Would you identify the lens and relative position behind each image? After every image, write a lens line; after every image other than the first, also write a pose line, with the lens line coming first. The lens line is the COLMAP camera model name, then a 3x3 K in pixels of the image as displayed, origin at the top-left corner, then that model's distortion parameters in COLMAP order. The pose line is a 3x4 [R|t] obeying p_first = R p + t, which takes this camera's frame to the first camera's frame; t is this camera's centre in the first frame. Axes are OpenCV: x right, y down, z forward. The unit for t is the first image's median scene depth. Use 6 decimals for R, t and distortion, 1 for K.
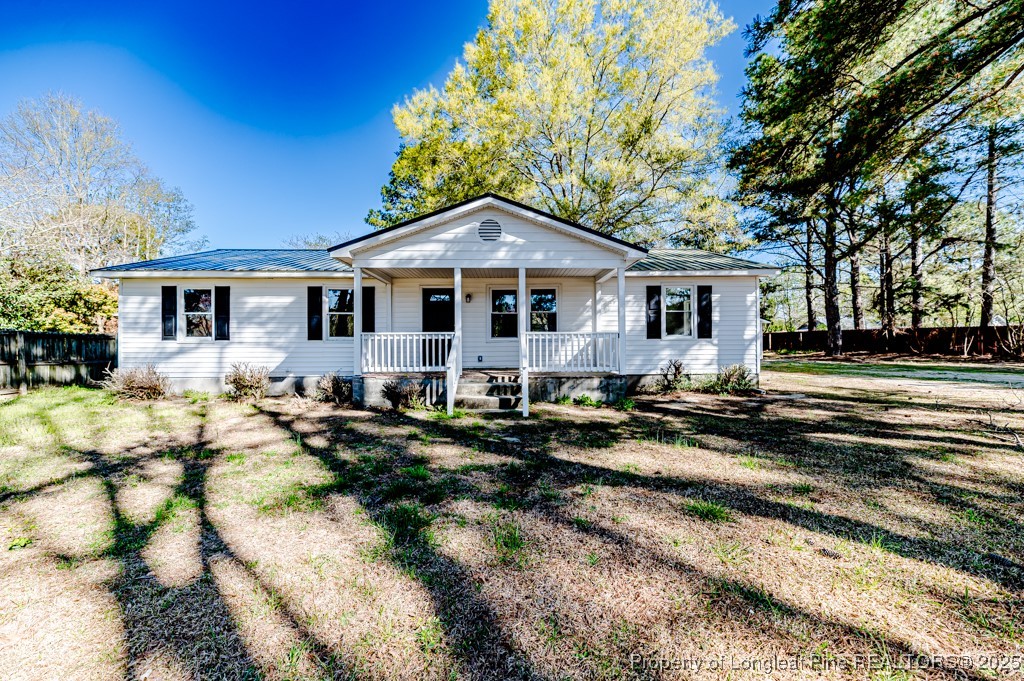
lens RADIAL K [[411.6, 0, 511.3], [0, 411.6, 337.7], [0, 0, 1]] dist [0.023799, -0.005458]
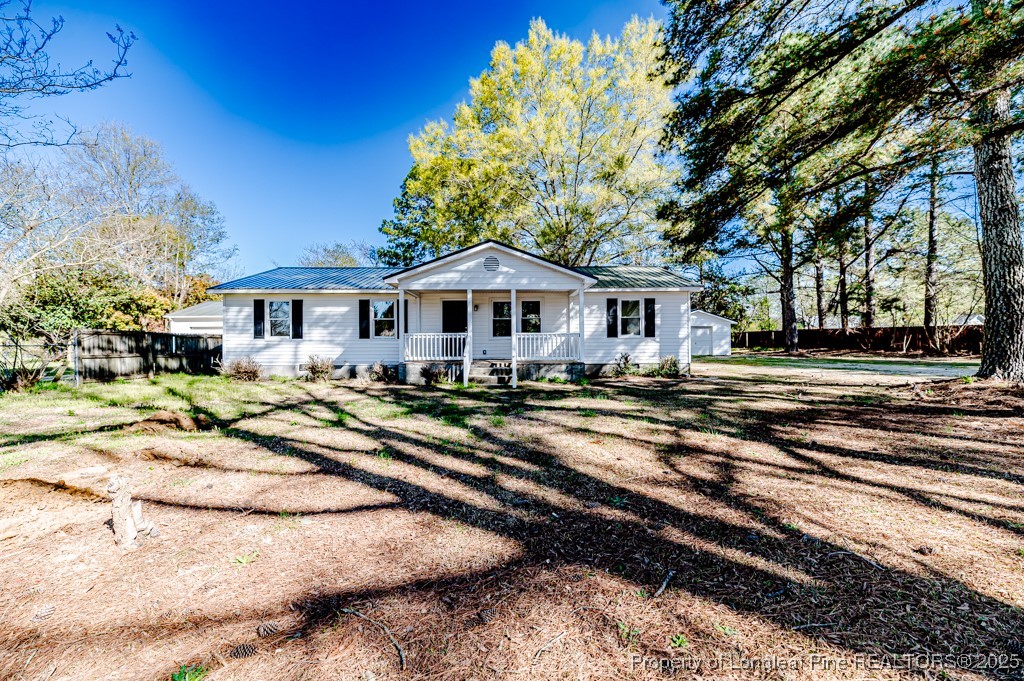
lens RADIAL K [[411.6, 0, 511.3], [0, 411.6, 337.7], [0, 0, 1]] dist [0.023799, -0.005458]
pose [[0.999975, -0.000512, -0.007074, 0.022804], [0.000539, 0.999993, 0.003834, -0.002098], [0.007072, -0.003837, 0.999968, -0.364607]]
